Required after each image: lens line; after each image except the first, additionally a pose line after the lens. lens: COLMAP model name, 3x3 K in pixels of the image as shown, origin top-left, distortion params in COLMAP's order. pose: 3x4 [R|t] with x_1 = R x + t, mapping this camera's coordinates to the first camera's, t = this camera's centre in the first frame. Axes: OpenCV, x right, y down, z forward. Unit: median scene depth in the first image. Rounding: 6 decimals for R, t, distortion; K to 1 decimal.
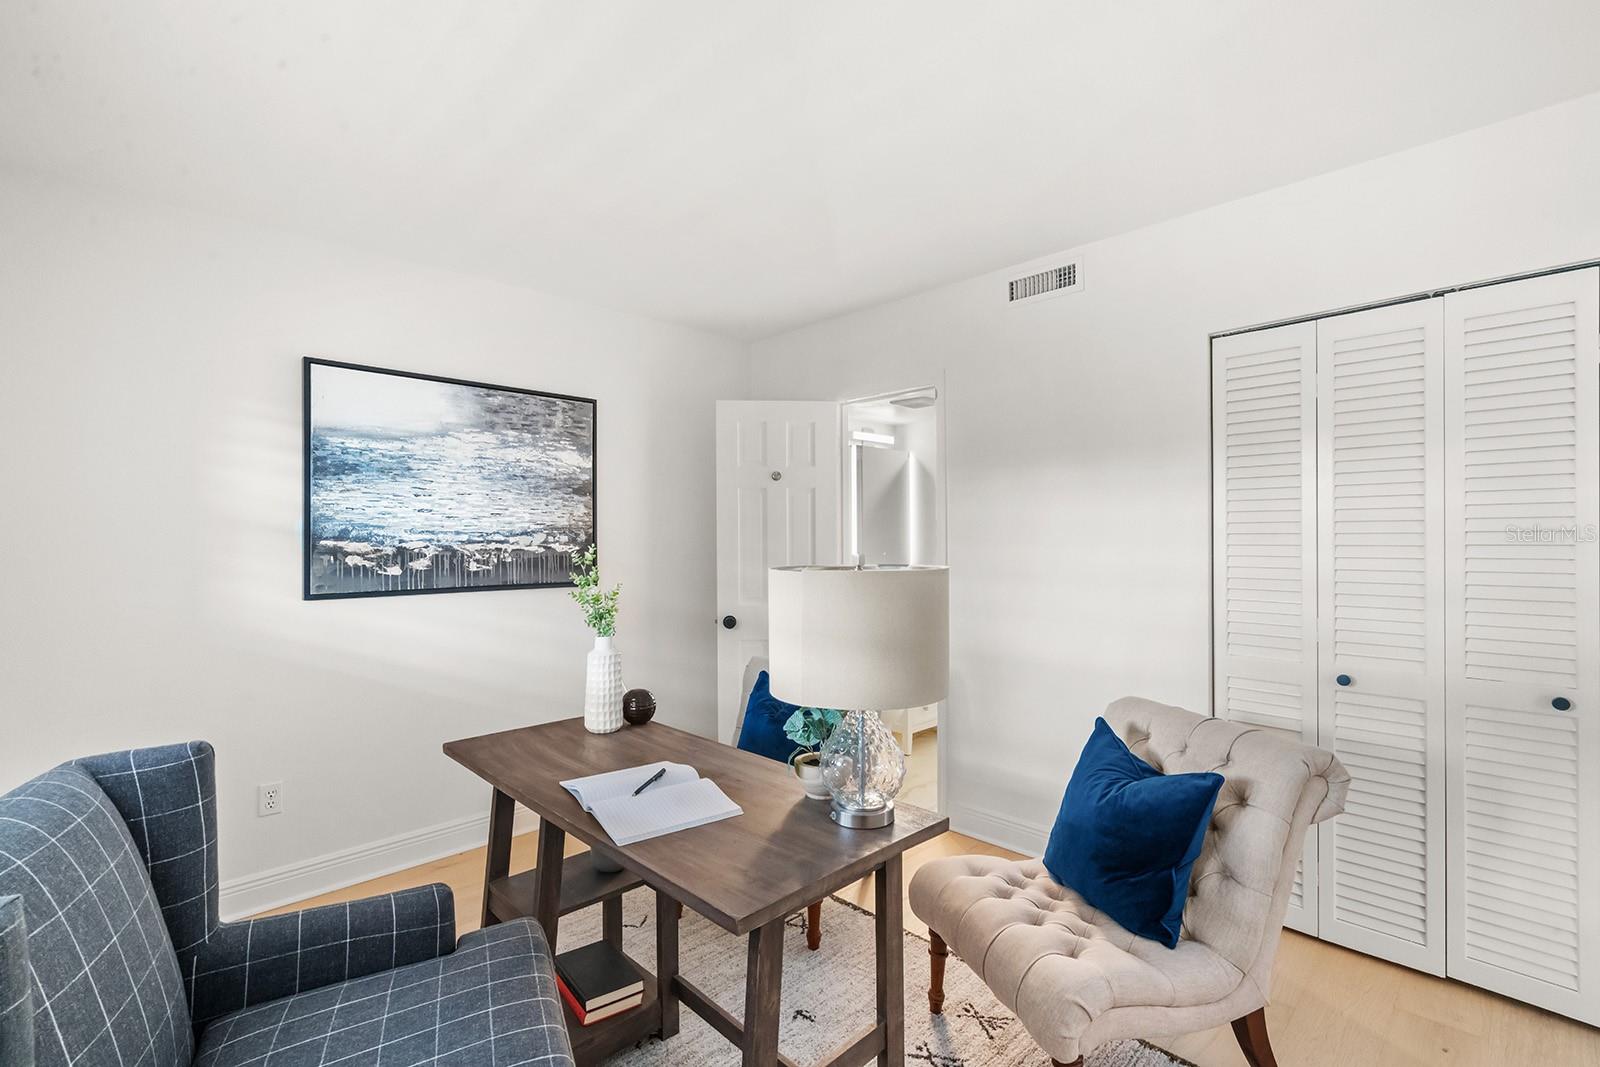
lens RADIAL K [[723.0, 0, 791.4], [0, 723.0, 537.6], [0, 0, 1]] dist [-0.023355, 0.000058]
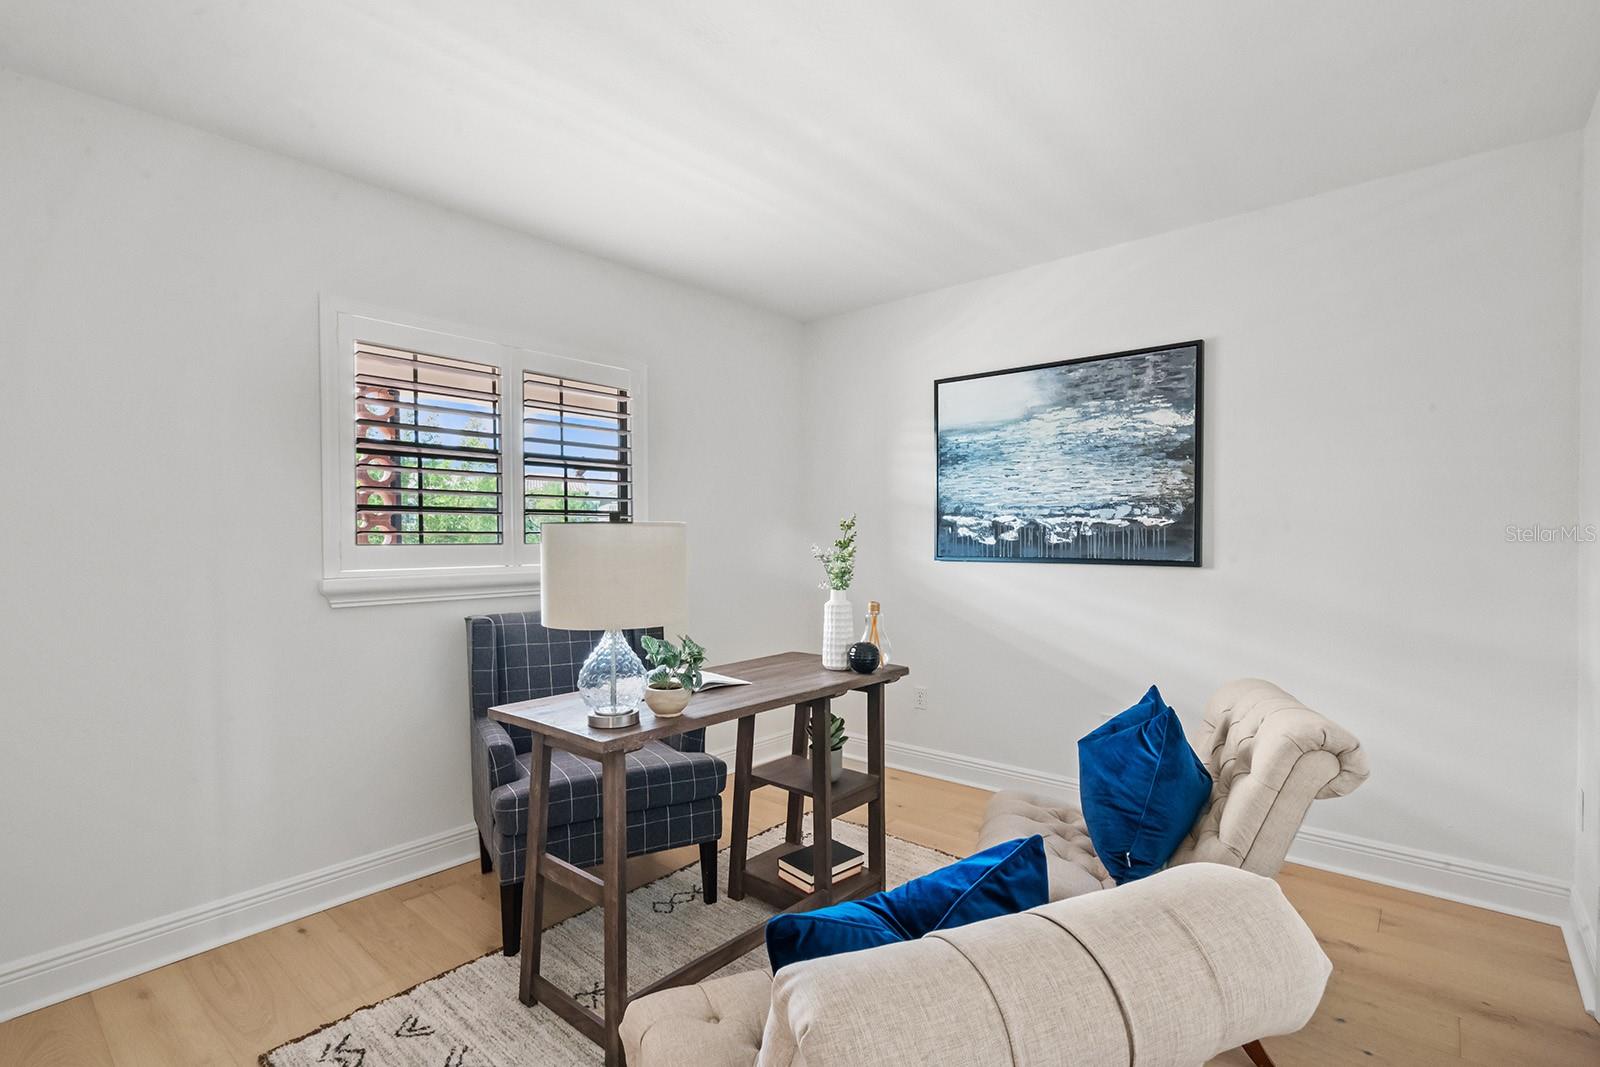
lens RADIAL K [[723.0, 0, 791.4], [0, 723.0, 537.6], [0, 0, 1]] dist [-0.023355, 0.000058]
pose [[0.086994, 0.008183, -0.996175, 0.554493], [0.002422, 0.999962, 0.008426, 0.027472], [0.996206, -0.003146, 0.086971, 0.516077]]
